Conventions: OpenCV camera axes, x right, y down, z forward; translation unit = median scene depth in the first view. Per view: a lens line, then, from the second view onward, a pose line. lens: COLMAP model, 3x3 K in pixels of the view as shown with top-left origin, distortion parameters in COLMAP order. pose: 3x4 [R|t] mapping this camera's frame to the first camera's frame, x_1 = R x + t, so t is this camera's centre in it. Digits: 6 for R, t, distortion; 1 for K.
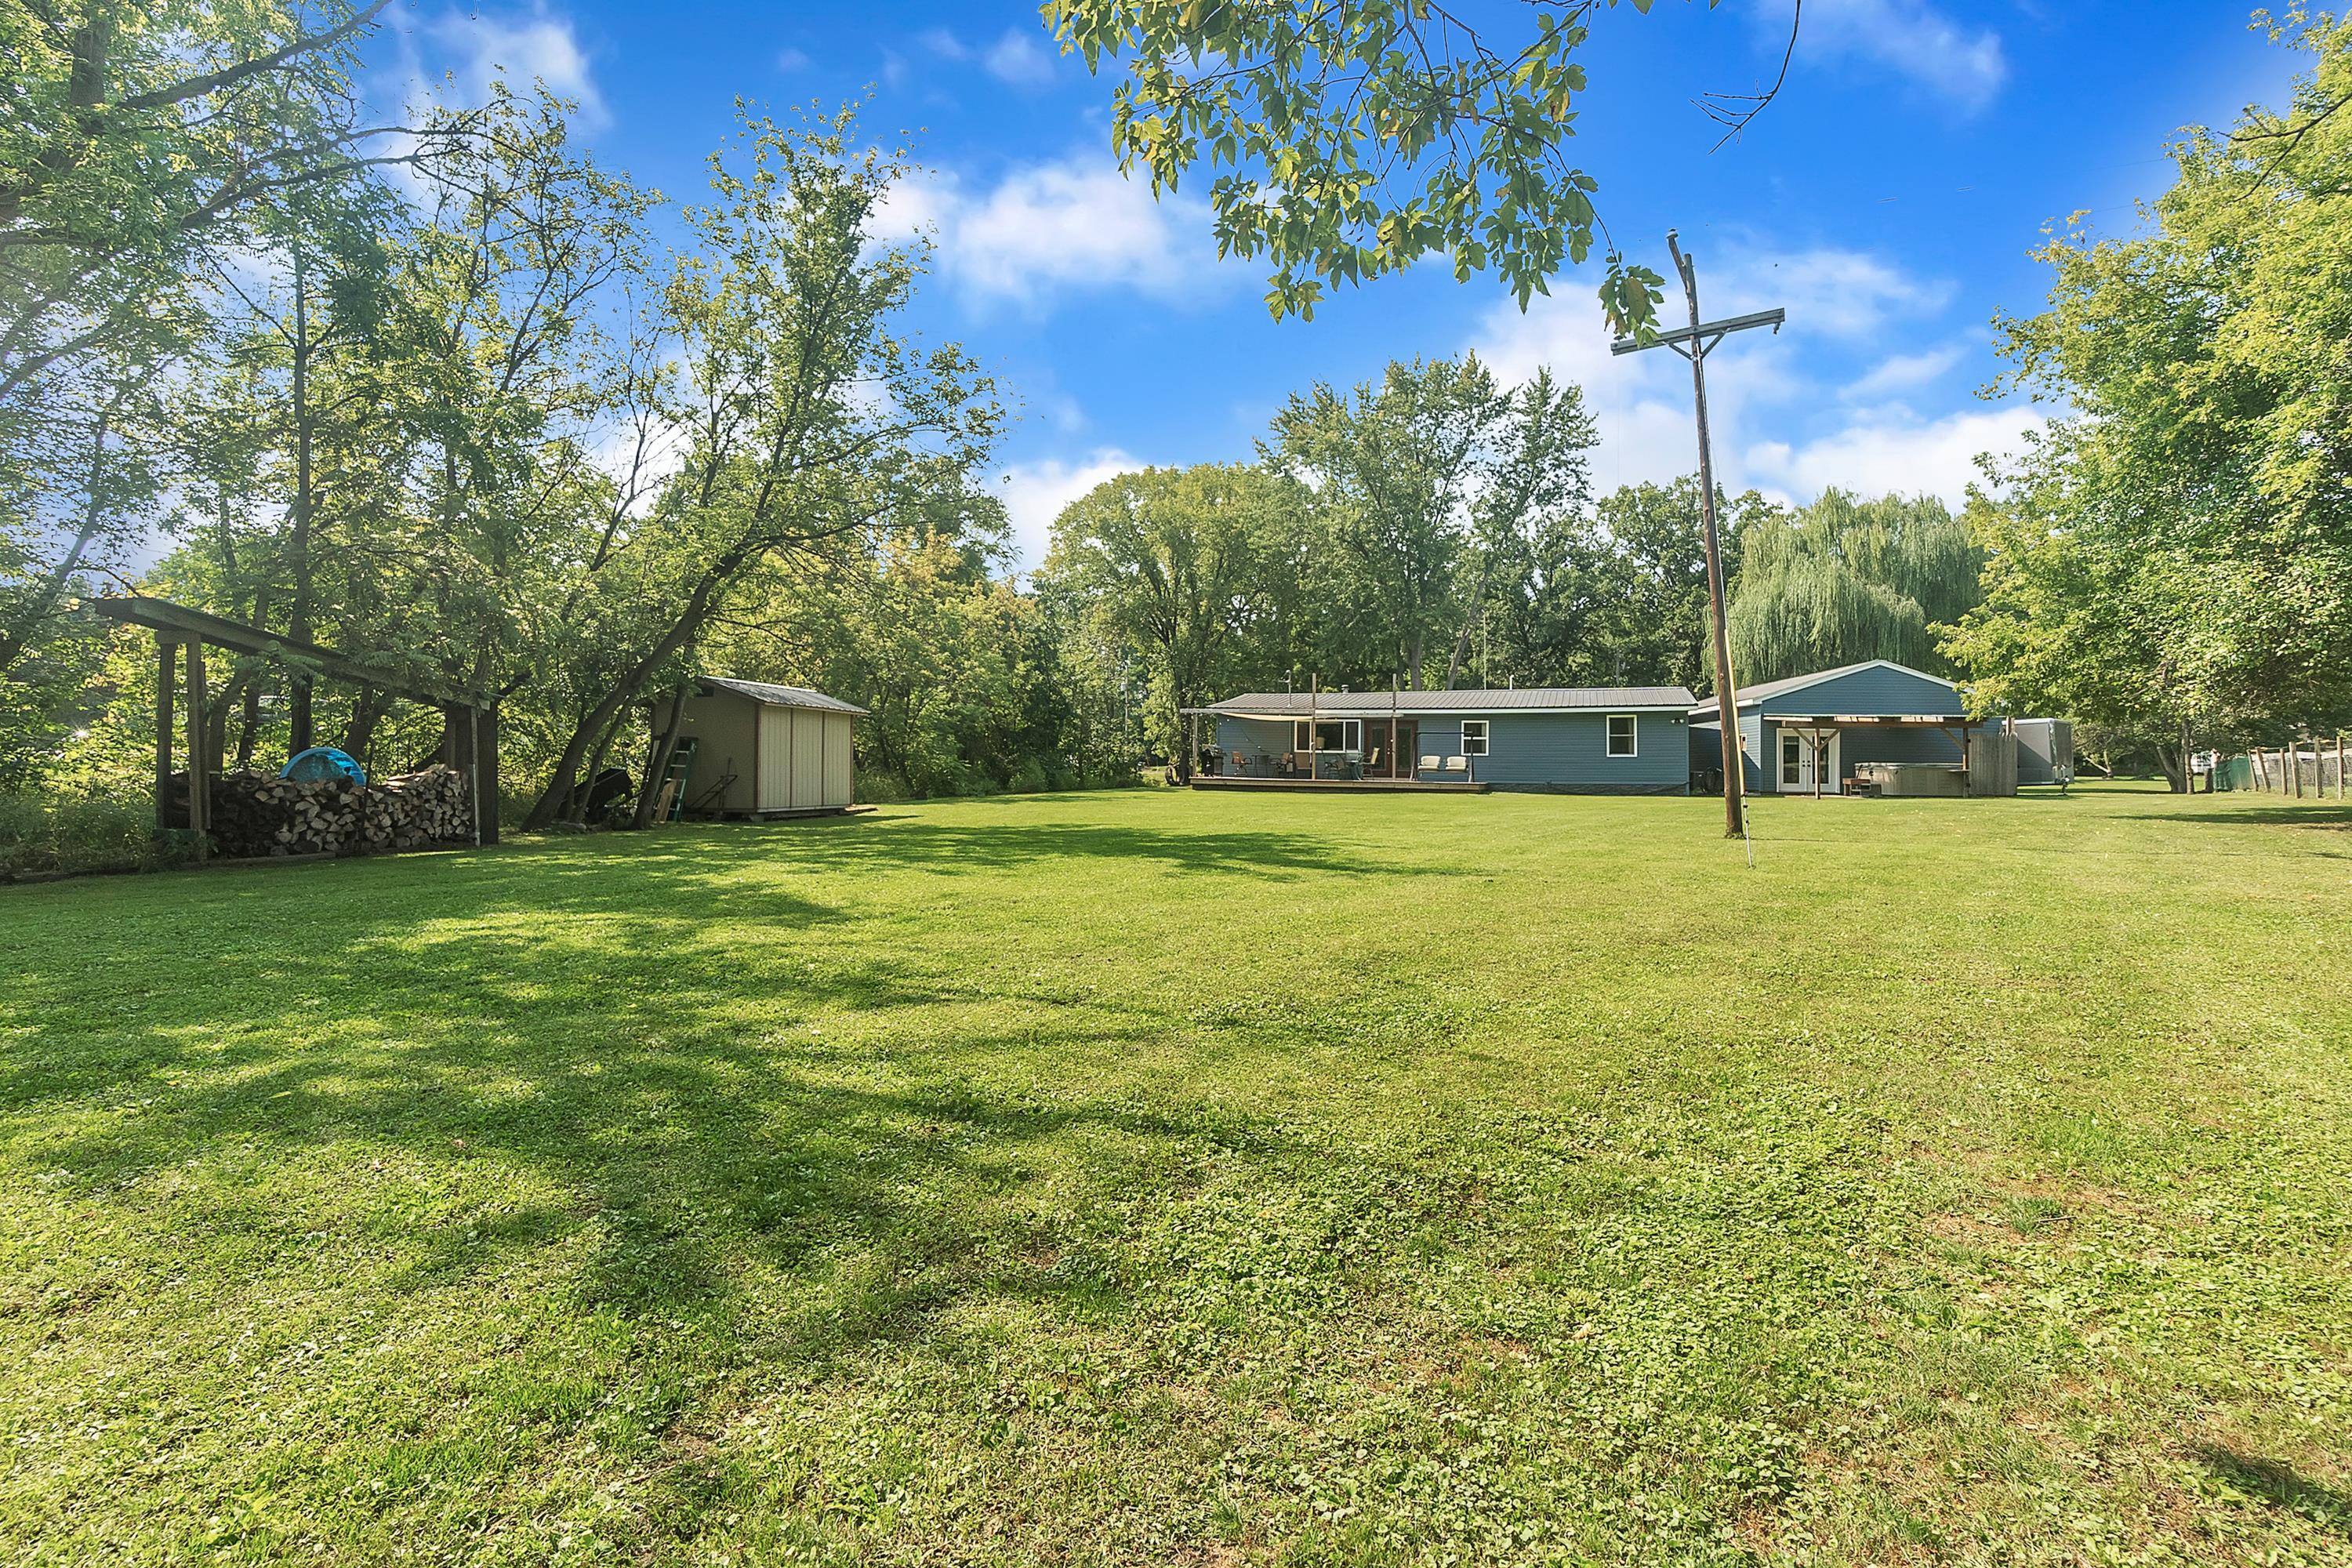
lens RADIAL K [[1010.2, 0, 1173.8], [0, 1010.2, 737.7], [0, 0, 1]] dist [0.000238, 0.000003]
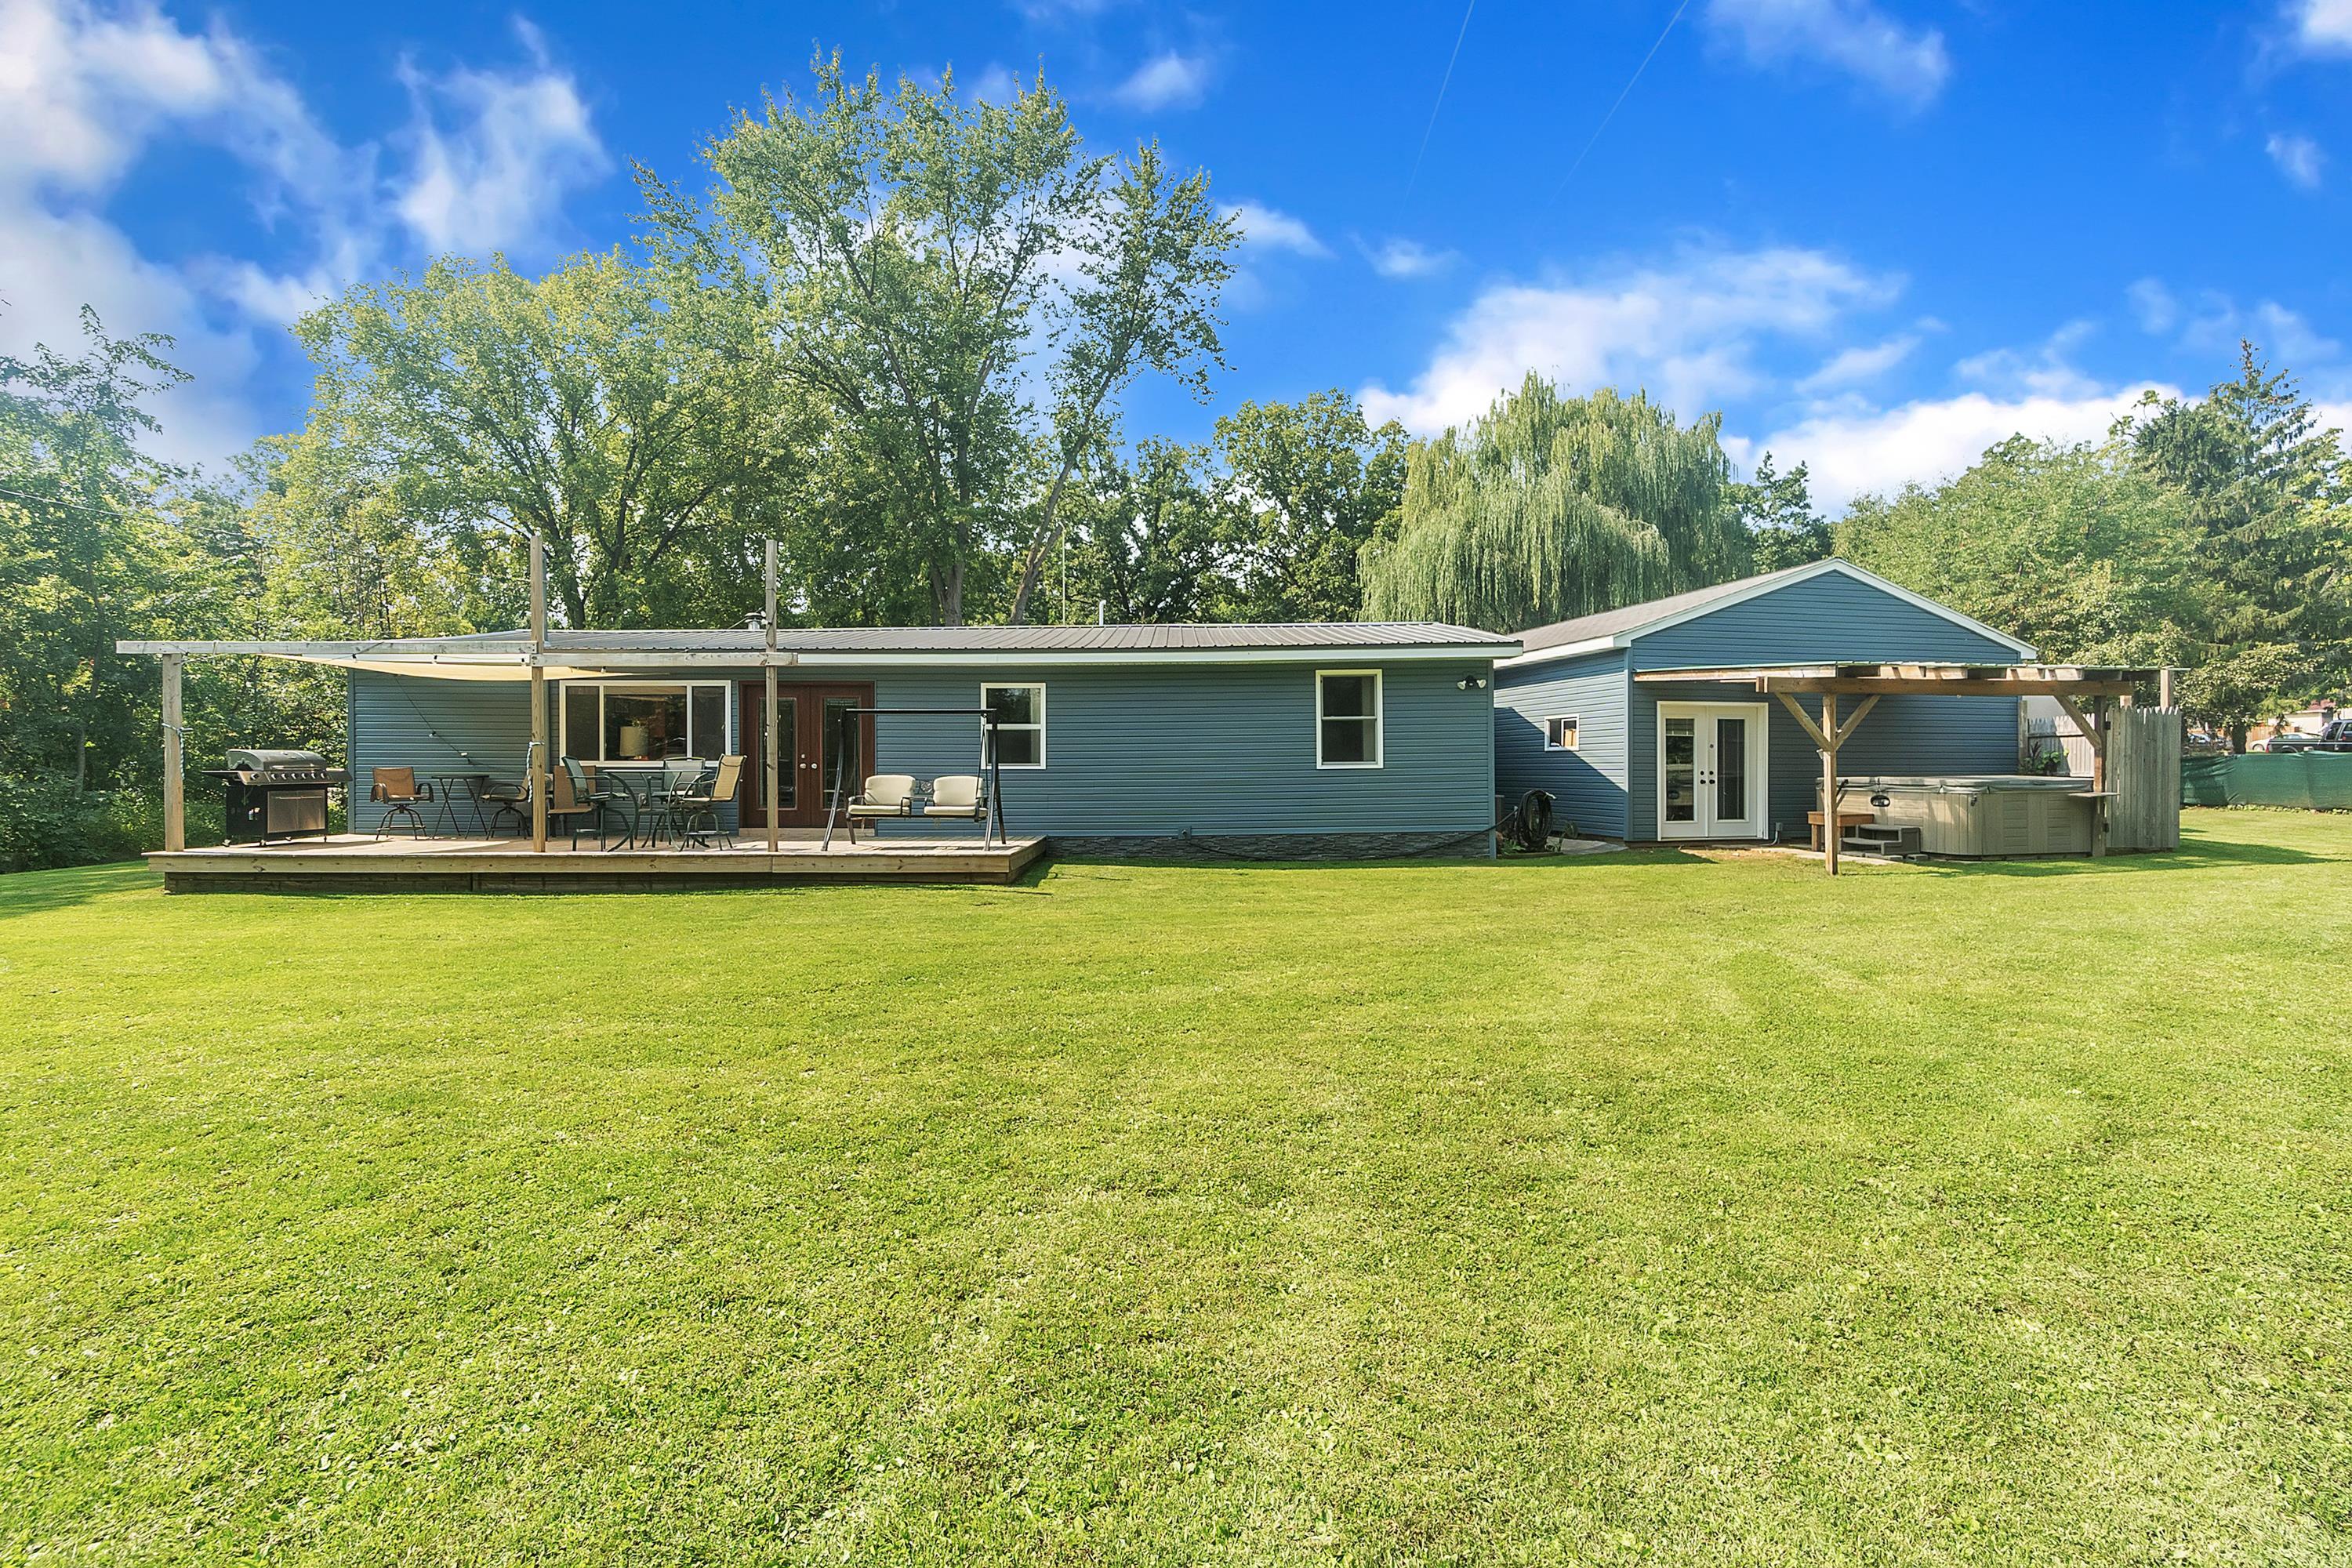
lens RADIAL K [[1010.2, 0, 1173.8], [0, 1010.2, 737.7], [0, 0, 1]] dist [0.000238, 0.000003]
pose [[0.926842, -0.006915, 0.375387, 0.190133], [0.006053, 0.999976, 0.003478, 0.003269], [-0.375402, -0.000951, 0.926862, 0.557943]]
